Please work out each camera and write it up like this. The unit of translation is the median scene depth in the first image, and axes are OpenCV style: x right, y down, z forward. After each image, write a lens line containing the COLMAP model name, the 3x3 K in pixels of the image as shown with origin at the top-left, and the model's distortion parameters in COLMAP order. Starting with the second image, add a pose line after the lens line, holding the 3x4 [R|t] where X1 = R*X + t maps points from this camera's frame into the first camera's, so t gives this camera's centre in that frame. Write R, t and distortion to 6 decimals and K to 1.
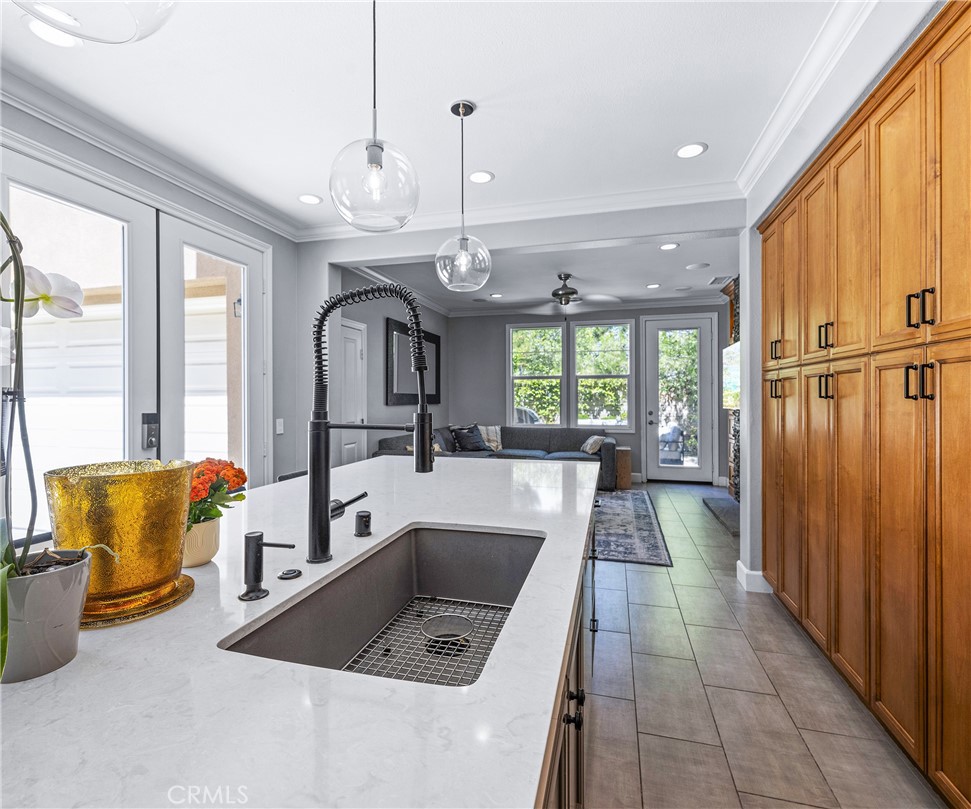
lens RADIAL K [[479.4, 0, 485.3], [0, 479.4, 400.8], [0, 0, 1]] dist [-0.003583, -0.000438]
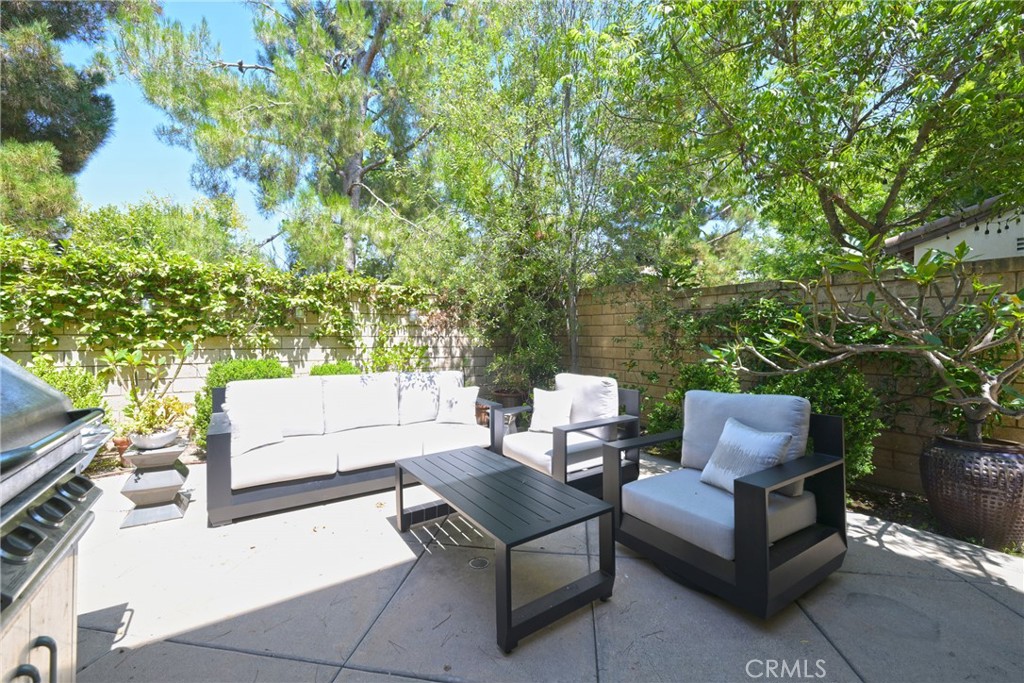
lens RADIAL K [[410.1, 0, 512.0], [0, 410.1, 341.5], [0, 0, 1]] dist [0.000651, 0.000074]
pose [[0.644140, -0.003048, 0.764902, 0.080804], [0.004572, 0.999990, 0.000134, 0.015140], [-0.764894, 0.003411, 0.644147, 0.631695]]
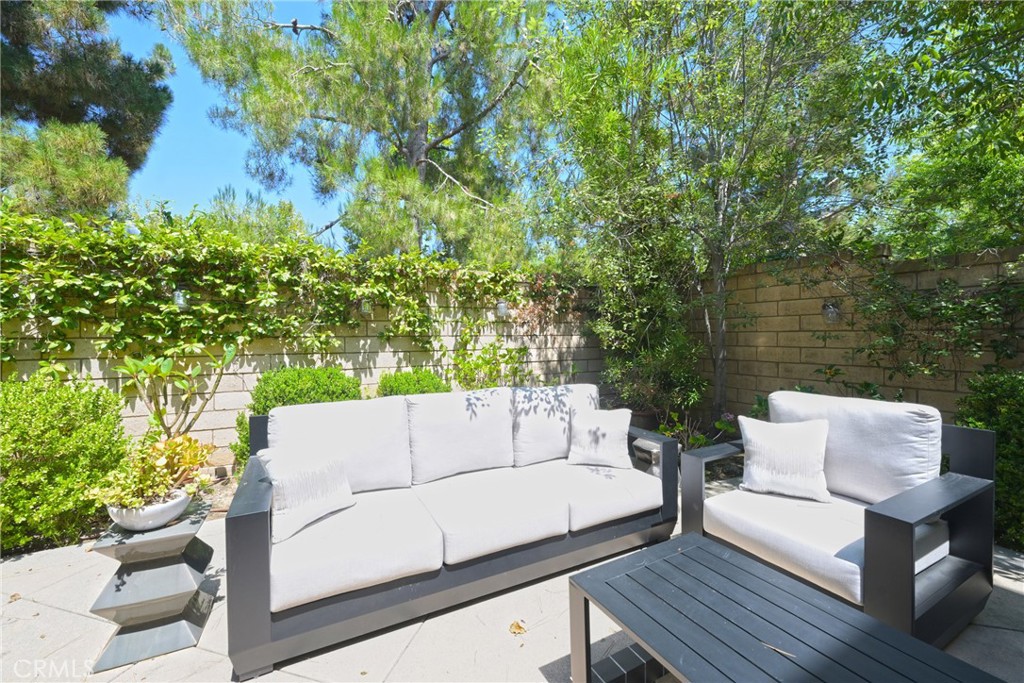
lens RADIAL K [[410.1, 0, 512.0], [0, 410.1, 341.5], [0, 0, 1]] dist [0.000651, 0.000074]
pose [[0.726519, -0.011631, 0.687048, 0.114510], [0.015289, 0.999883, 0.000760, 0.014358], [-0.686976, 0.009952, 0.726612, 0.730828]]
